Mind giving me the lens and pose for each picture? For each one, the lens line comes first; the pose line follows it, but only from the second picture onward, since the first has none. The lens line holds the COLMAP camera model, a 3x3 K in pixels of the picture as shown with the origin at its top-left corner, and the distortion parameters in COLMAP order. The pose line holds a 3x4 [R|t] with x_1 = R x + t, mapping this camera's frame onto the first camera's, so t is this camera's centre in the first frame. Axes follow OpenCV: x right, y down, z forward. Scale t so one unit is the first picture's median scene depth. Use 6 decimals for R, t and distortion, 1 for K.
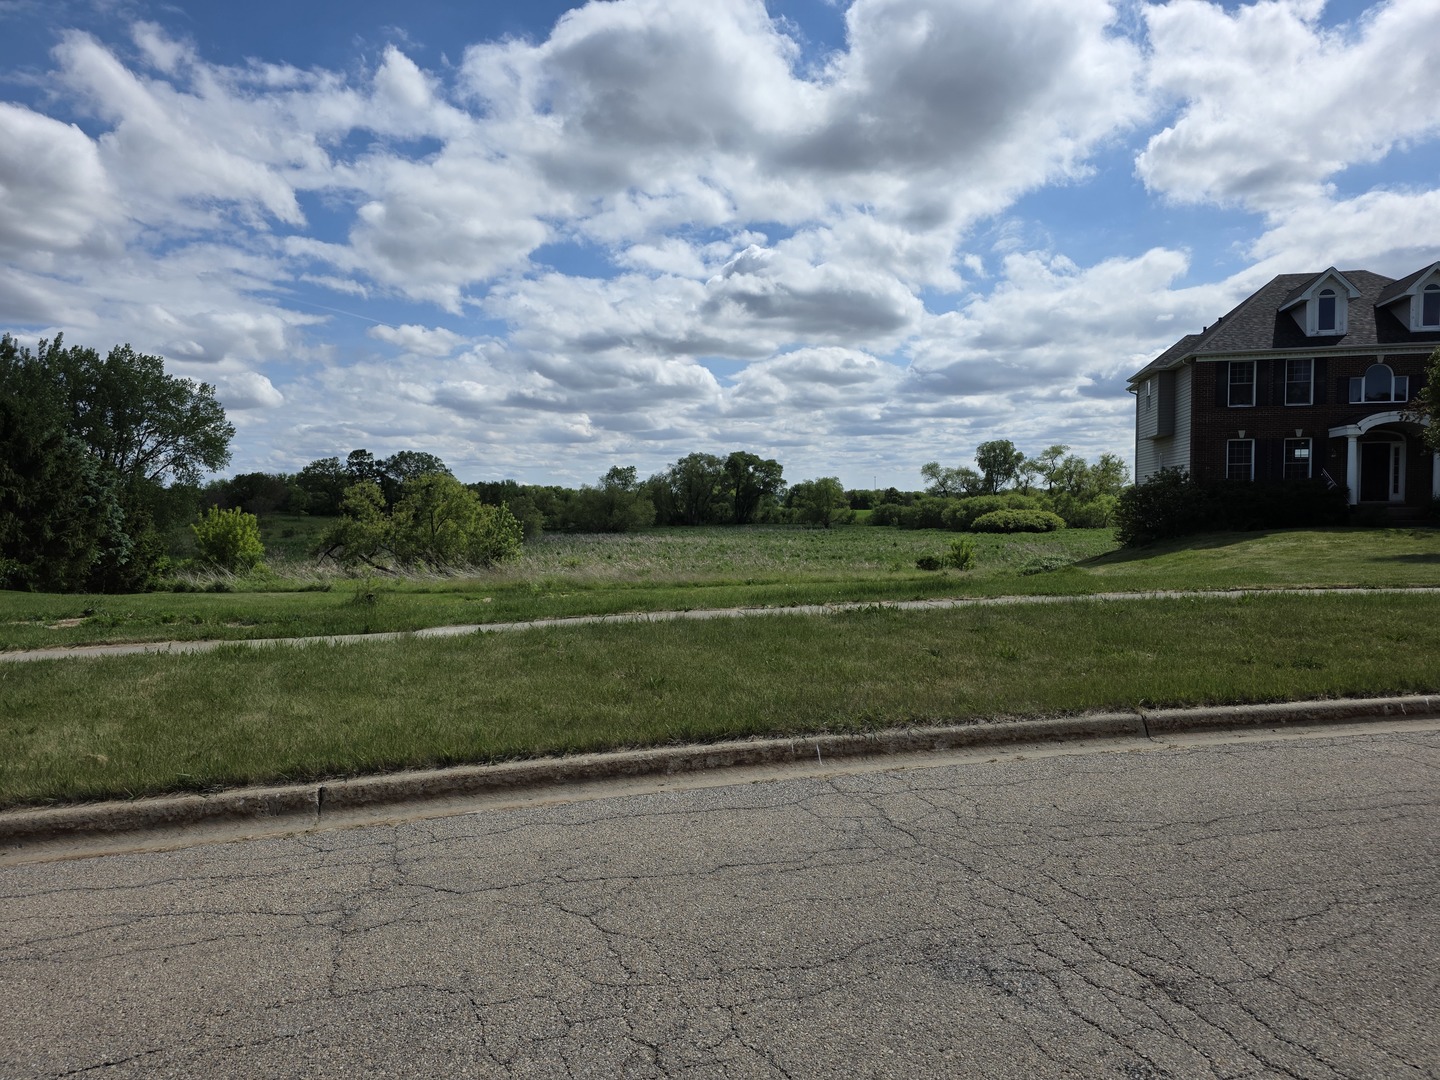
lens RADIAL K [[947.1, 0, 717.3], [0, 947.1, 530.7], [0, 0, 1]] dist [0.074920, -0.082258]
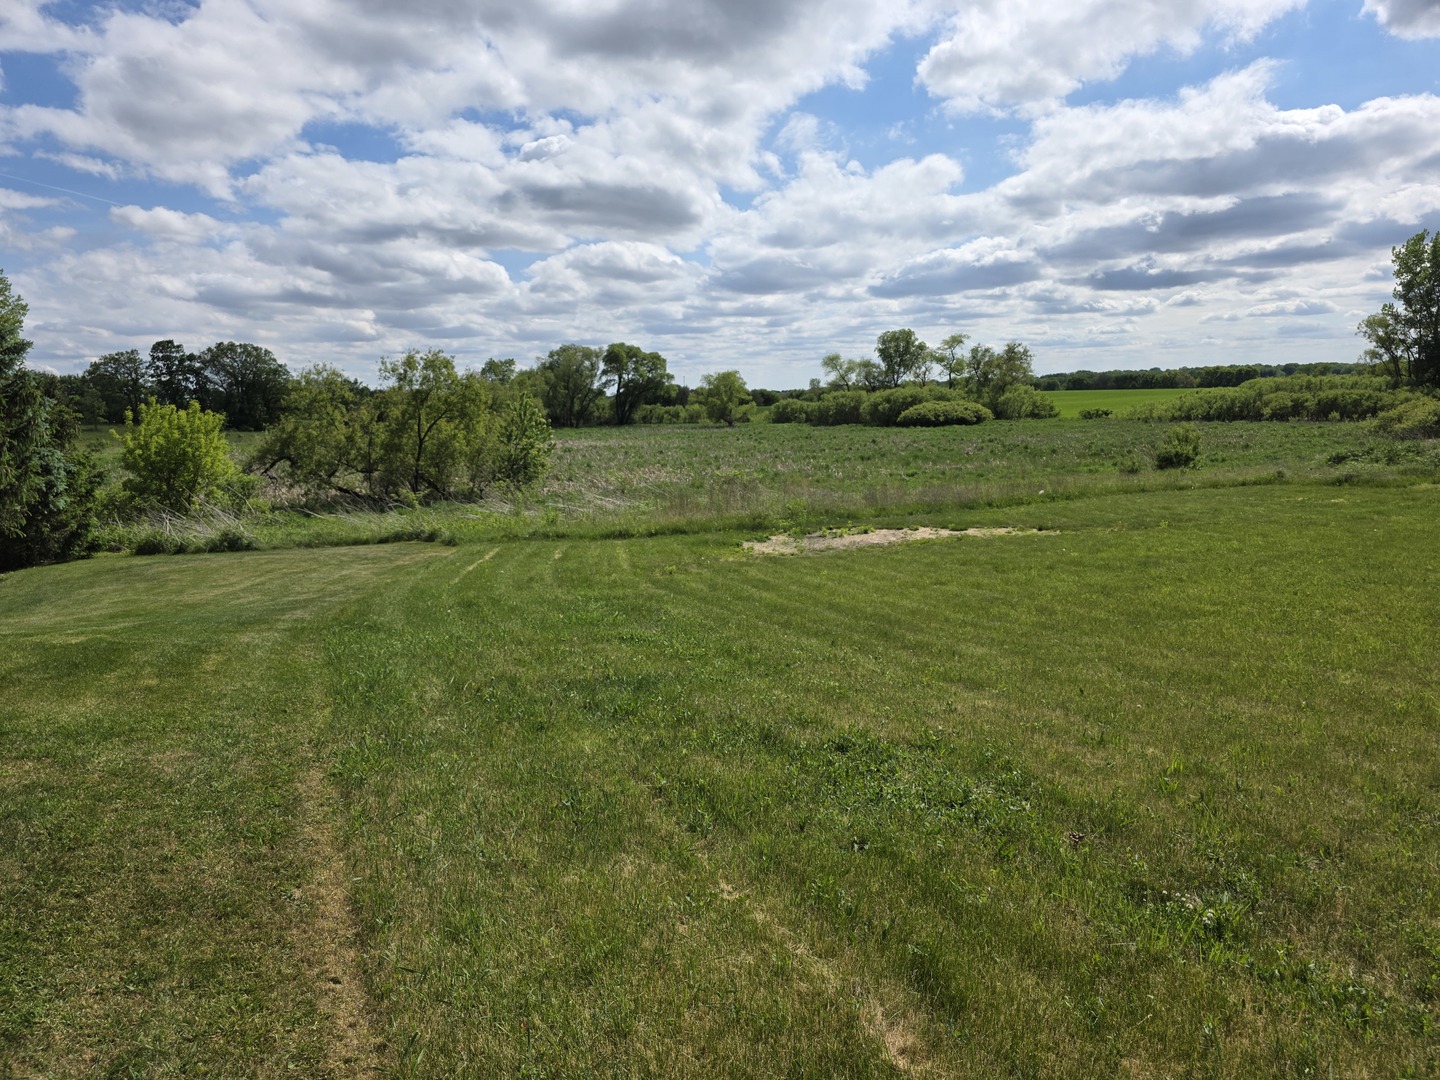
lens RADIAL K [[951.2, 0, 720.0], [0, 951.2, 540.0], [0, 0, 1]] dist [0.050320, -0.041295]
pose [[0.976717, -0.049062, 0.208847, -0.094254], [0.025549, 0.993172, 0.113827, 0.000445], [-0.213005, -0.105841, 0.971301, 0.105377]]
